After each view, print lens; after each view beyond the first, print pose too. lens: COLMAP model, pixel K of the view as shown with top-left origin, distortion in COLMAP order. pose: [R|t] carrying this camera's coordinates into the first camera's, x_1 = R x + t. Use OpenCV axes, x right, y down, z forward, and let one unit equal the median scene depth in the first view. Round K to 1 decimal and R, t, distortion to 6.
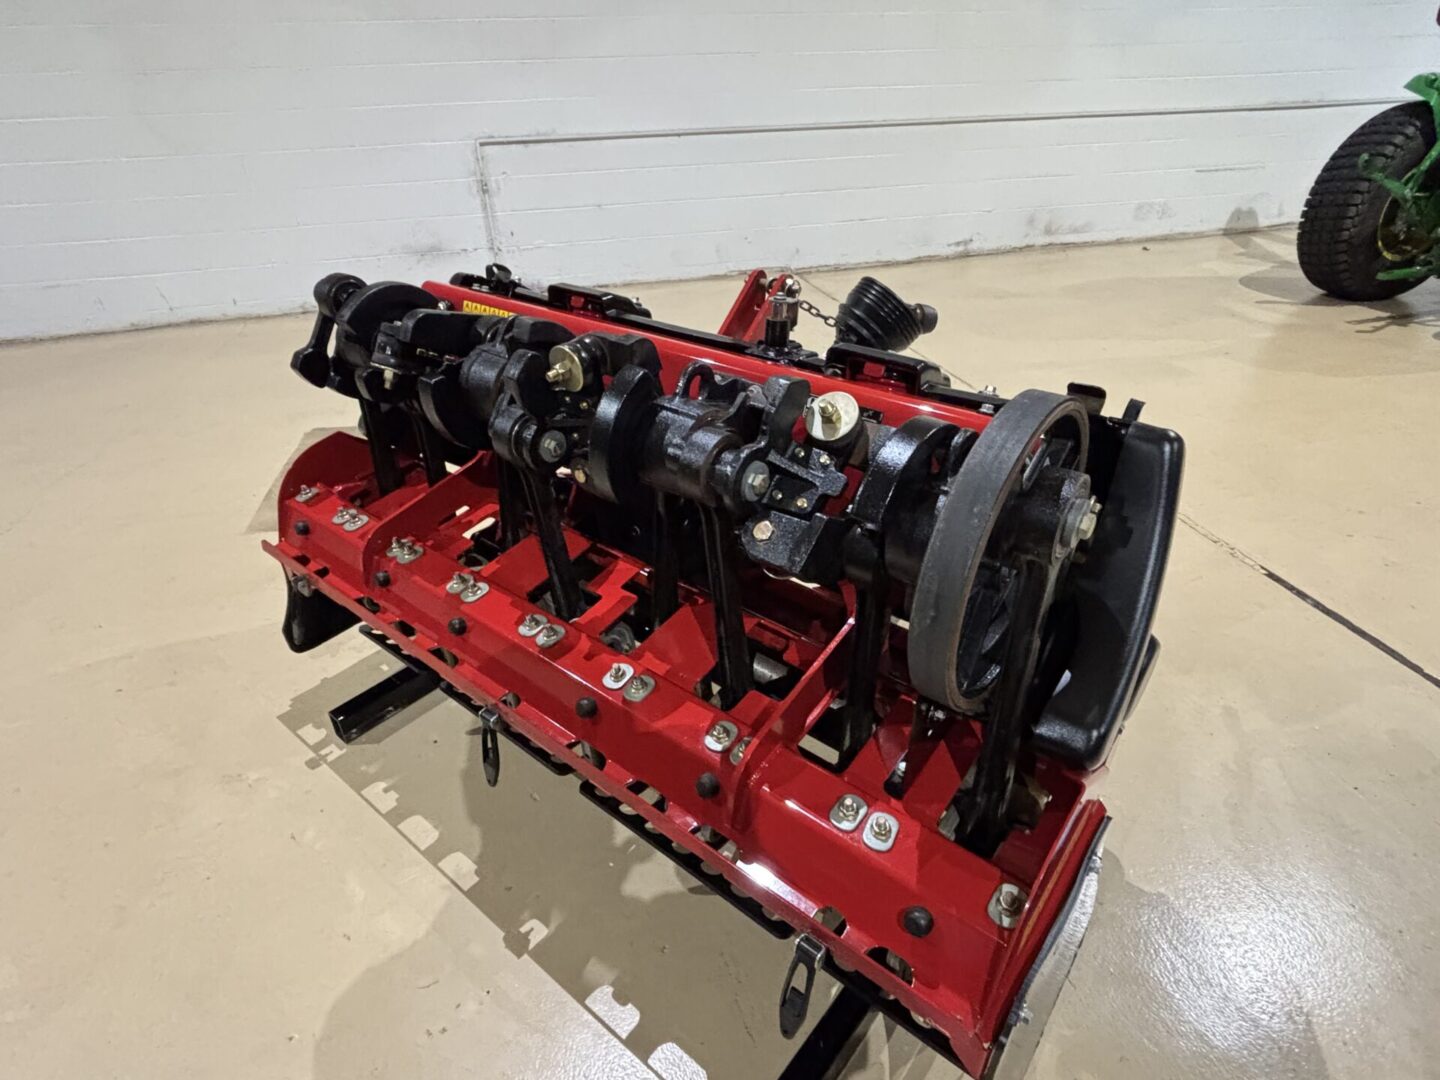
lens RADIAL K [[803.0, 0, 720.0], [0, 803.0, 540.0], [0, 0, 1]] dist [-0.017396, 0.009993]
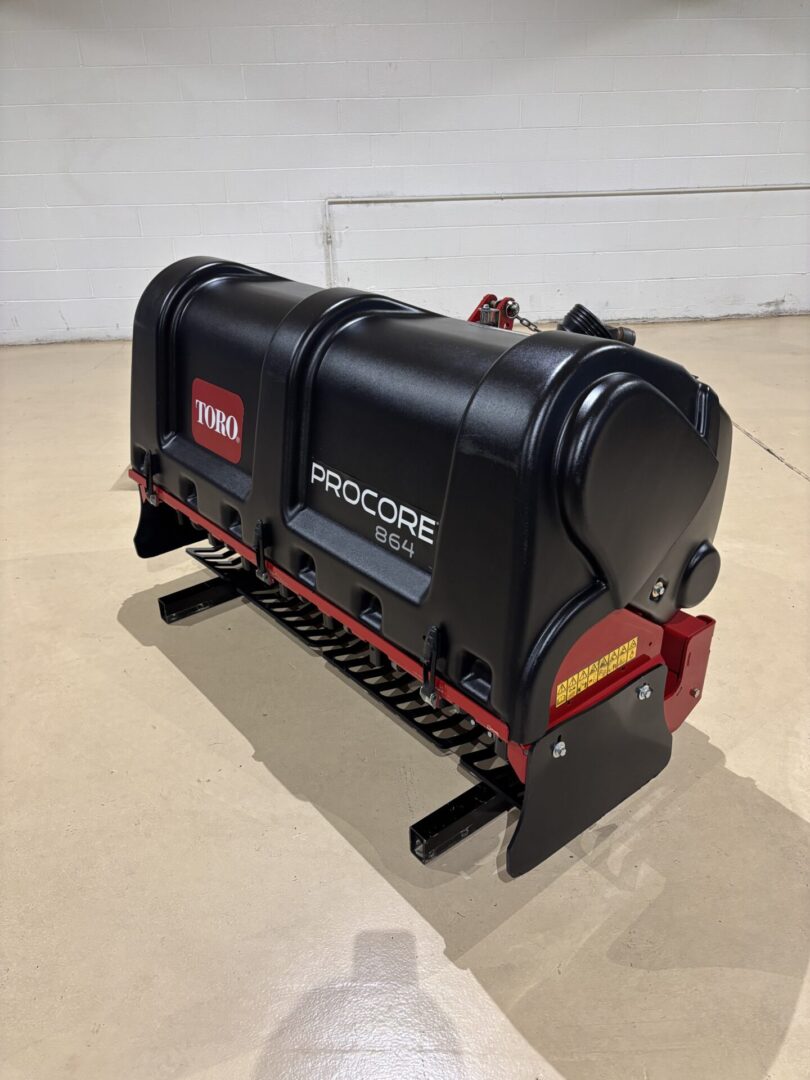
lens RADIAL K [[836.2, 0, 405.0], [0, 836.2, 540.0], [0, 0, 1]] dist [0.015343, 0.003395]
pose [[0.980426, 0.087627, -0.176312, 0.111939], [-0.101586, 0.992236, -0.071754, 0.114676], [0.168655, 0.088260, 0.981716, -0.230020]]
